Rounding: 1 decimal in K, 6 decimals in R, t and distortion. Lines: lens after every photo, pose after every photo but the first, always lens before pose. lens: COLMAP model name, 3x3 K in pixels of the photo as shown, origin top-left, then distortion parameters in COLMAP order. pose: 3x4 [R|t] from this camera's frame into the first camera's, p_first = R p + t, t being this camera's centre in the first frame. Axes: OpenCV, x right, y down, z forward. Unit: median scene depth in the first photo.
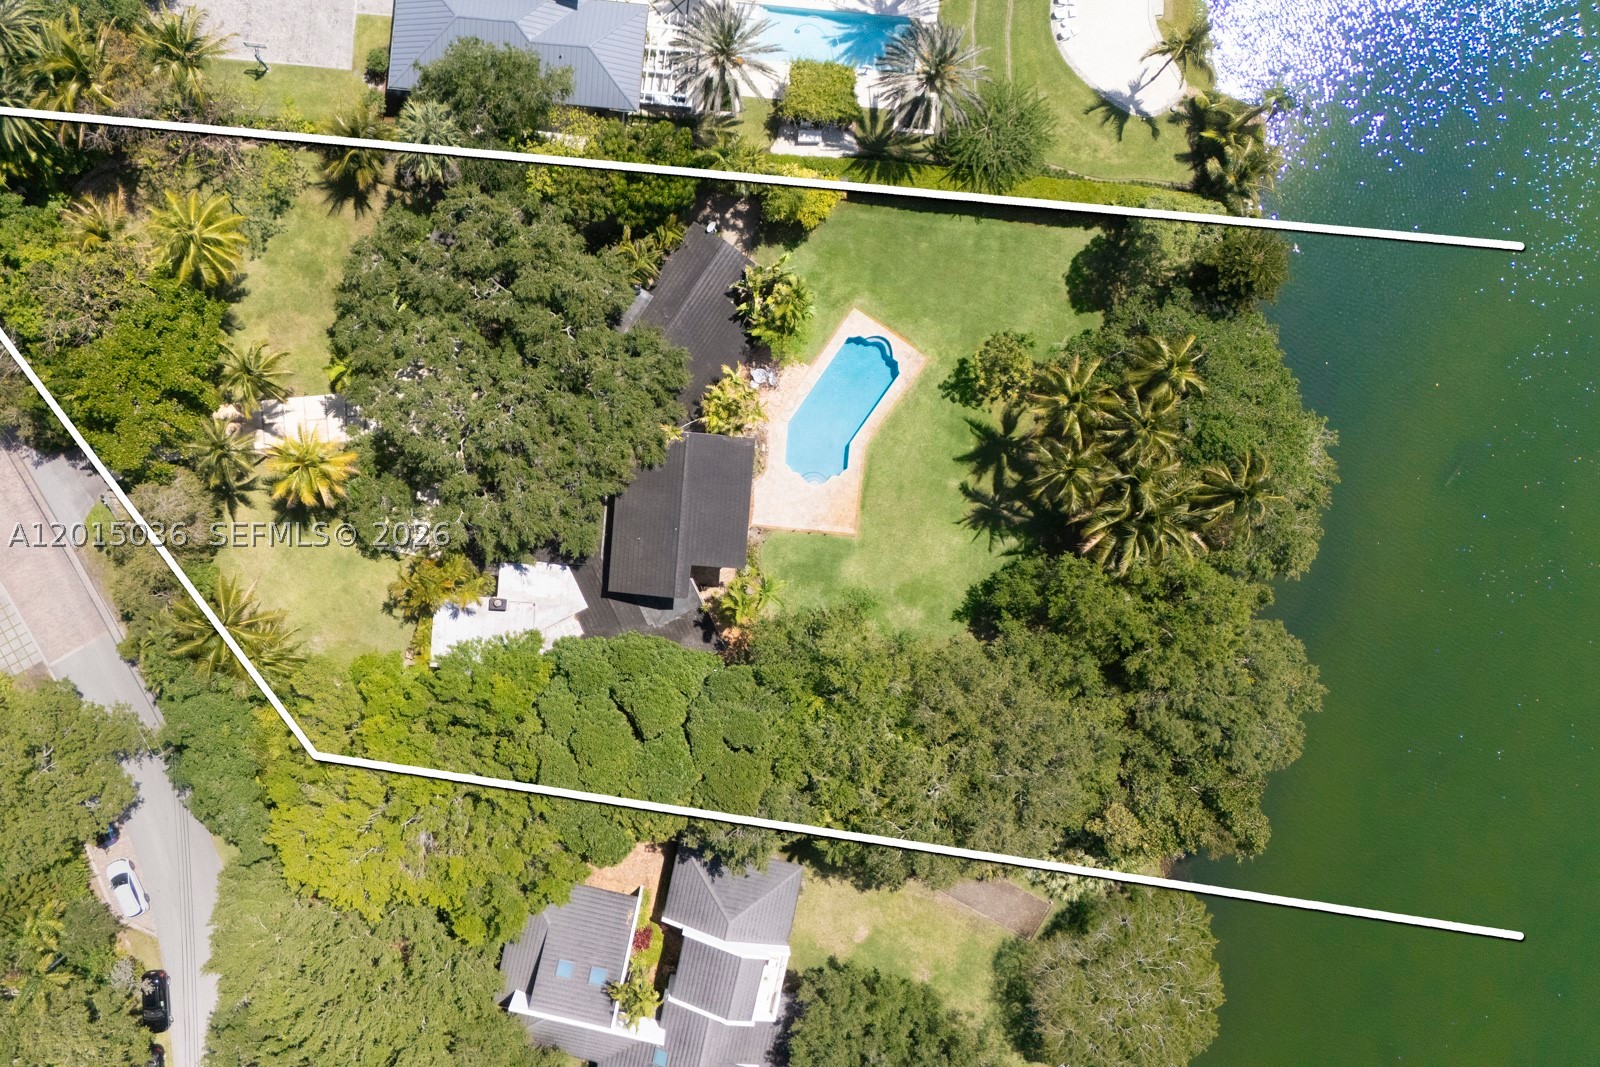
lens RADIAL K [[1105.4, 0, 756.9], [0, 1105.4, 540.4], [0, 0, 1]] dist [0.071191, 0.004219]
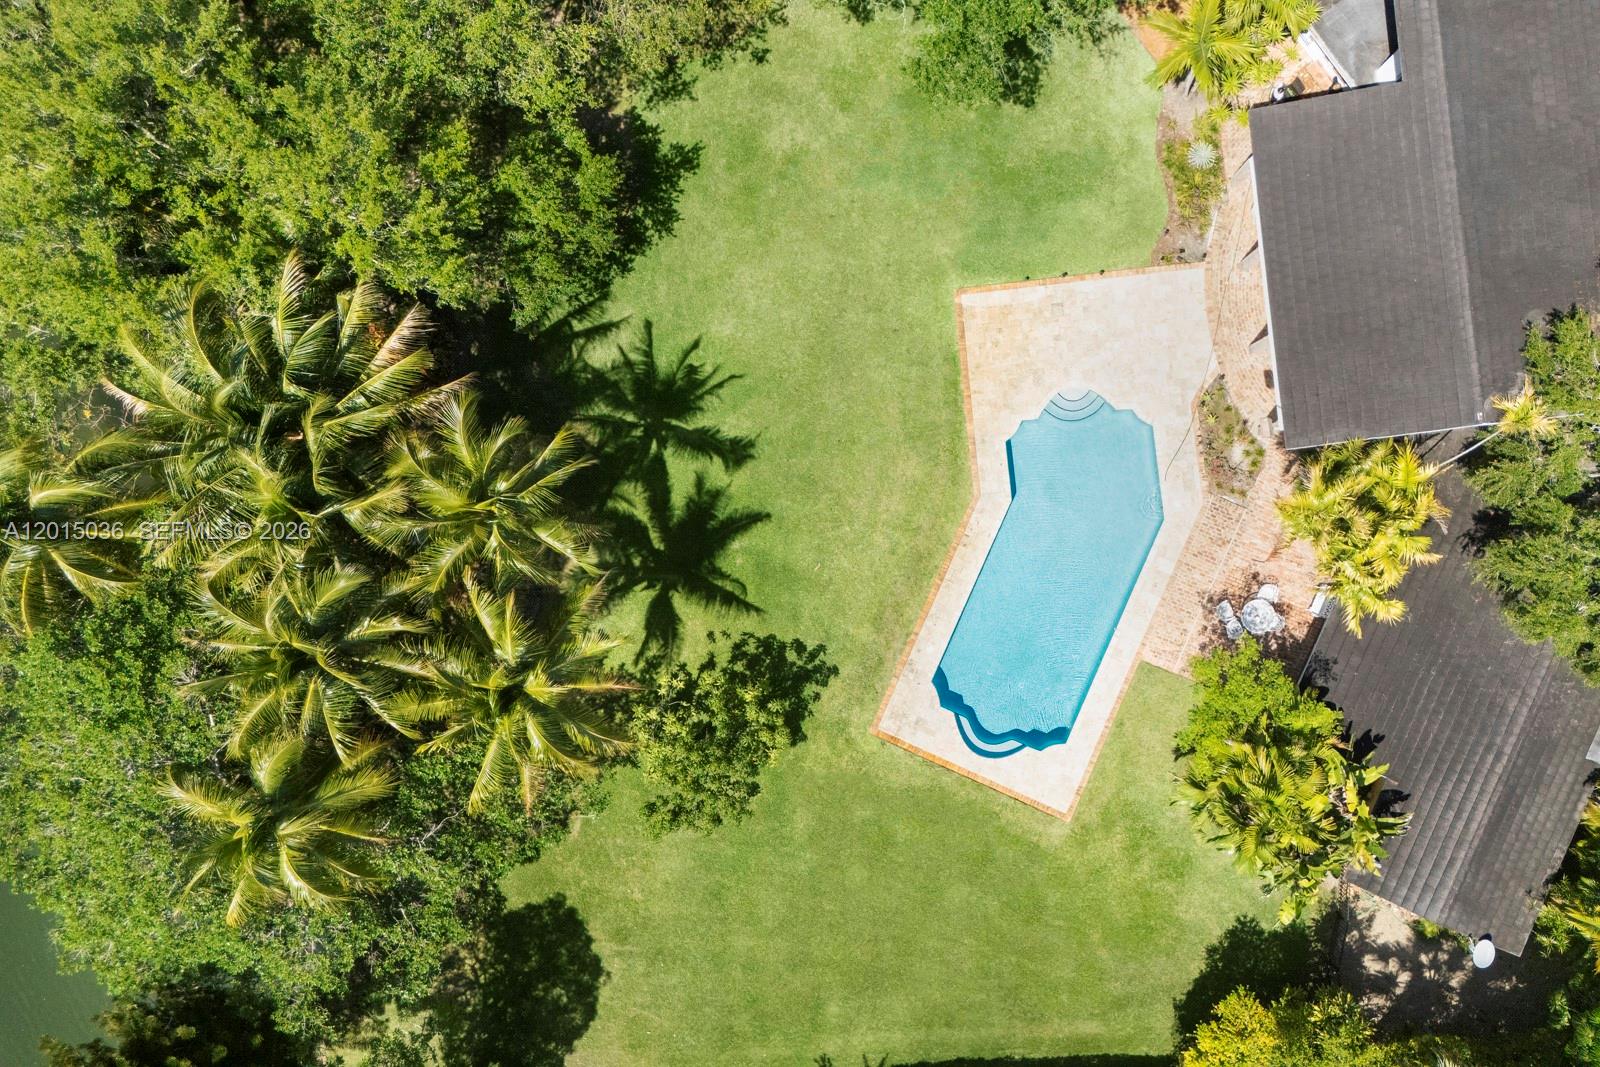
lens RADIAL K [[1105.4, 0, 801.4], [0, 1105.4, 533.2], [0, 0, 1]] dist [0.071191, 0.004219]
pose [[-0.978936, 0.195369, 0.059285, 0.144231], [-0.196095, -0.980562, -0.006641, -0.082456], [0.056835, -0.018127, 0.998219, 0.580245]]
